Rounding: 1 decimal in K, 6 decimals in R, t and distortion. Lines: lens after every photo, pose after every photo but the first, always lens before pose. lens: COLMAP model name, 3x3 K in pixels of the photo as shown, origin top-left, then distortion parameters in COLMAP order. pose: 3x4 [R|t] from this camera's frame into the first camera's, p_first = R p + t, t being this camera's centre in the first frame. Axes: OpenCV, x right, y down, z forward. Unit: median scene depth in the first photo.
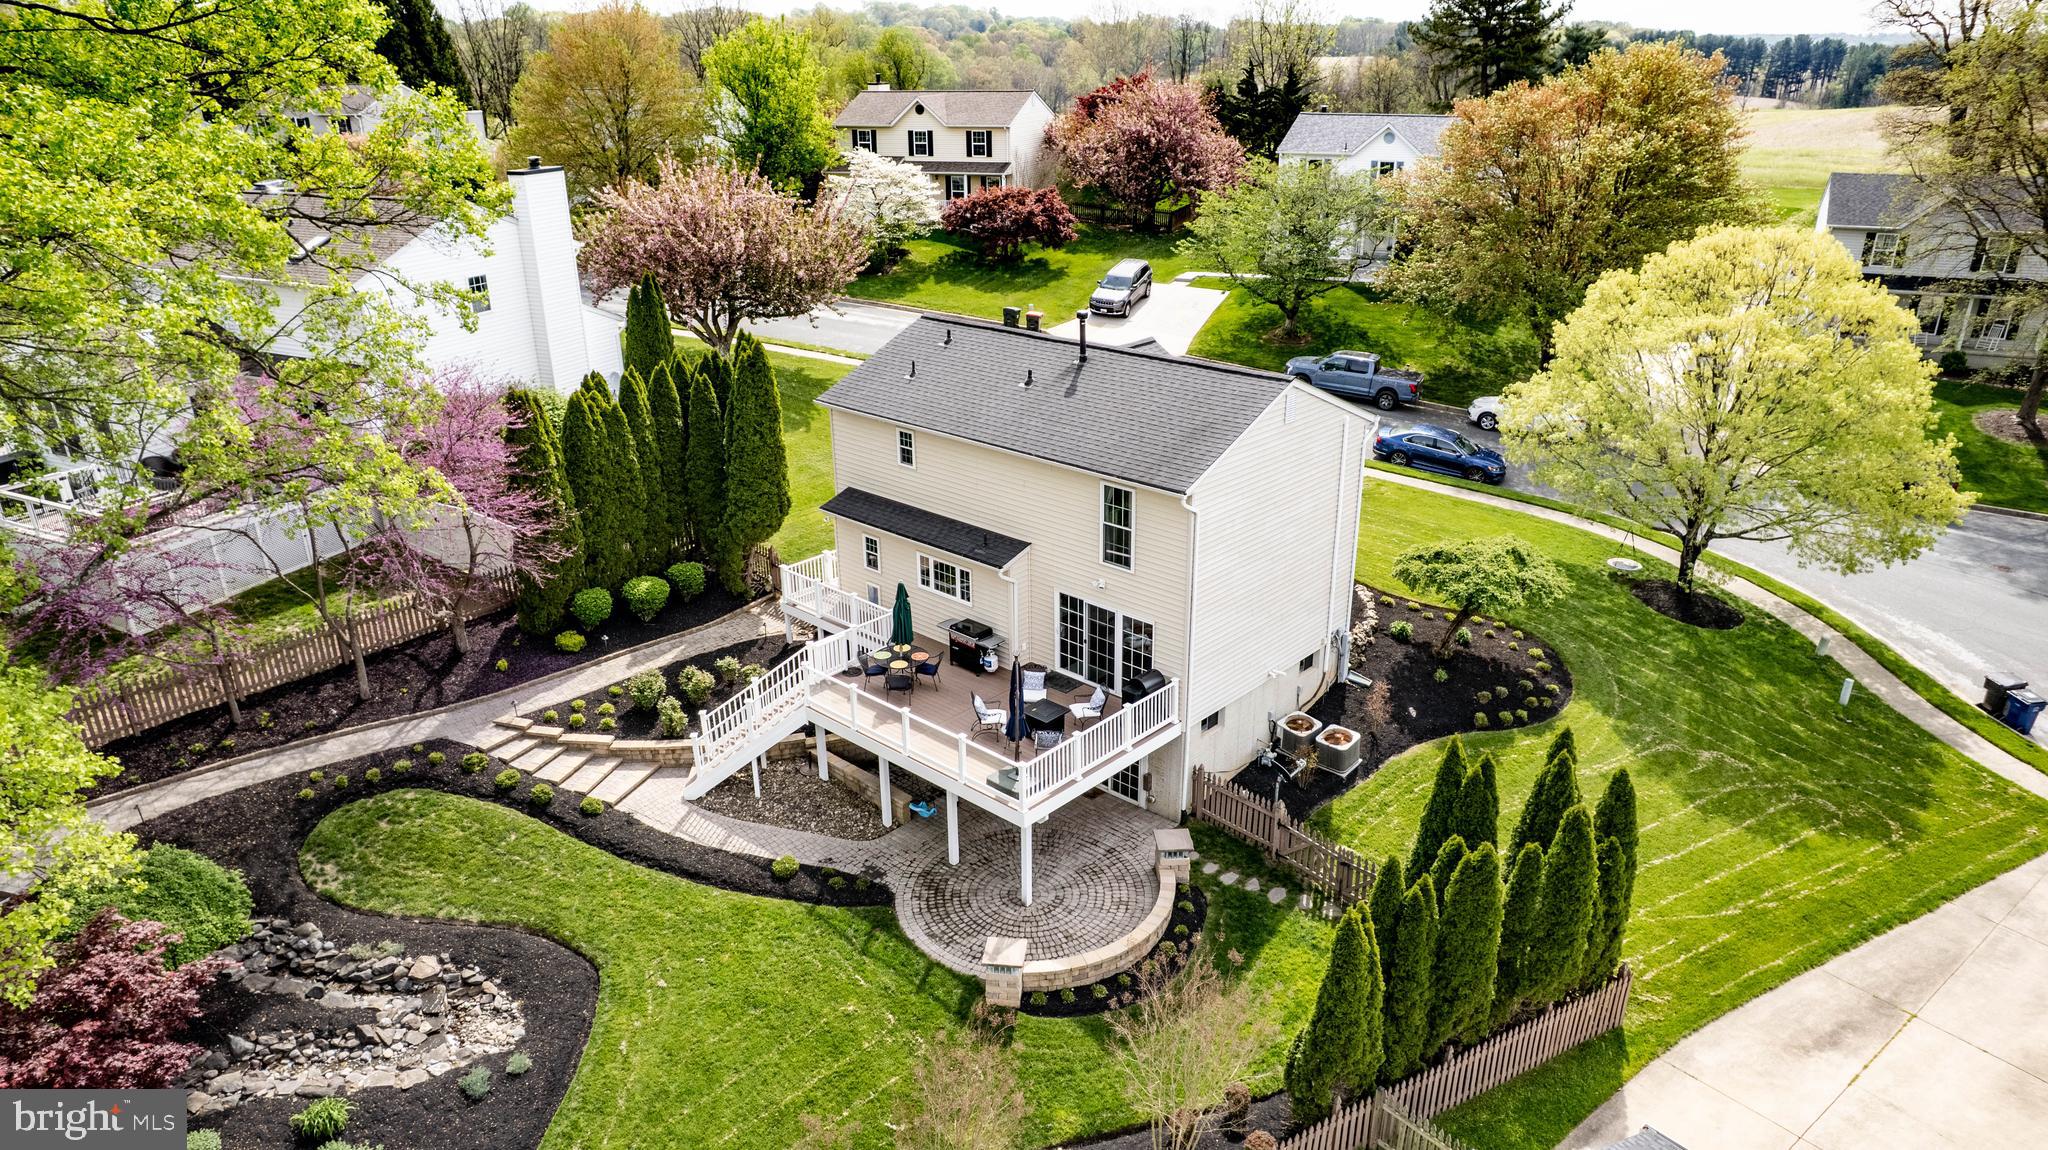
lens RADIAL K [[1328.3, 0, 1020.7], [0, 1328.3, 558.4], [0, 0, 1]] dist [-0.058904, 0.048830]
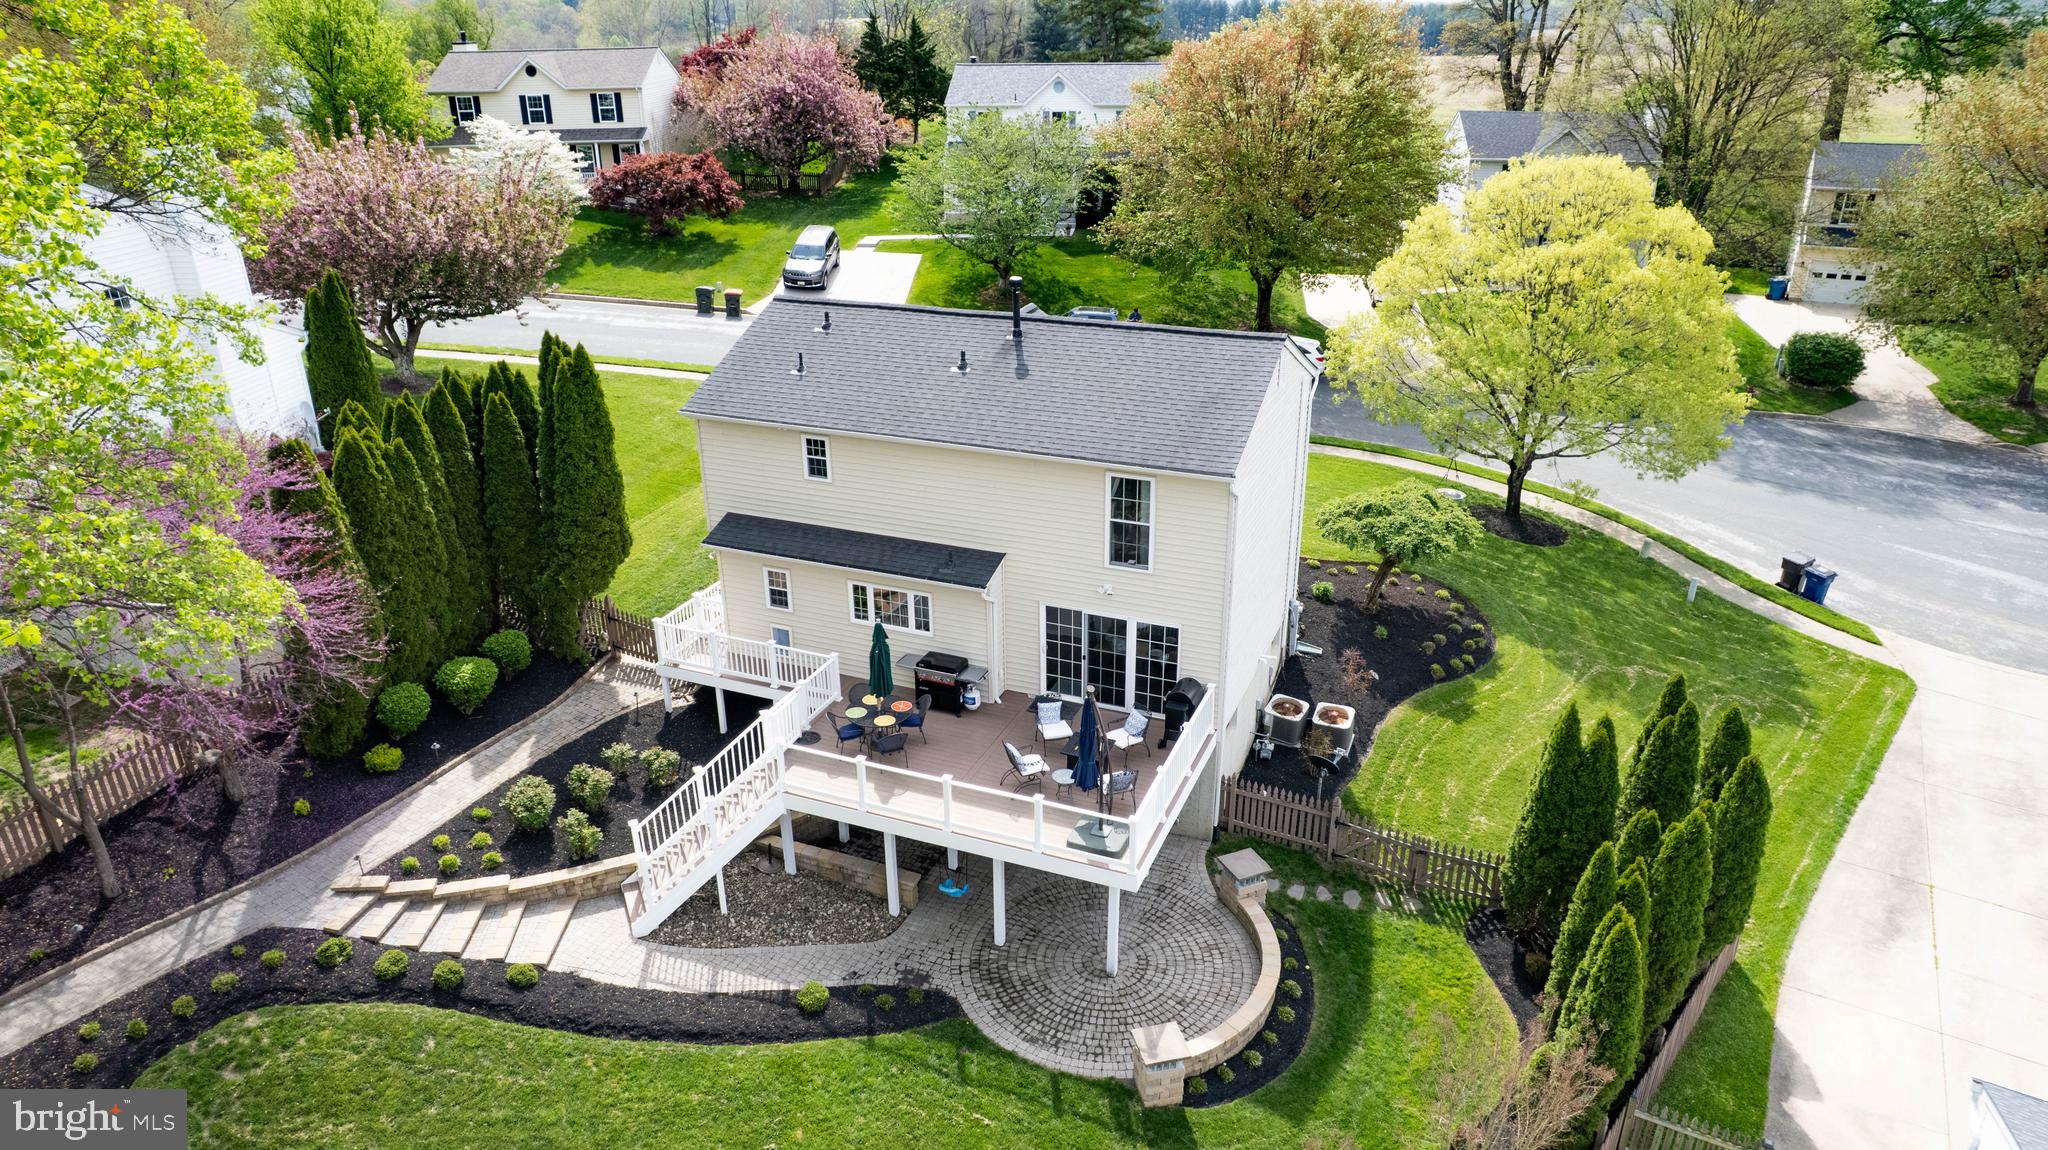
lens RADIAL K [[1328.3, 0, 1031.3], [0, 1328.3, 559.9], [0, 0, 1]] dist [-0.058904, 0.048830]
pose [[0.936625, -0.132946, 0.324127, -0.233456], [0.124809, 0.991120, 0.045867, -0.040861], [-0.327347, -0.002506, 0.944901, 0.171085]]
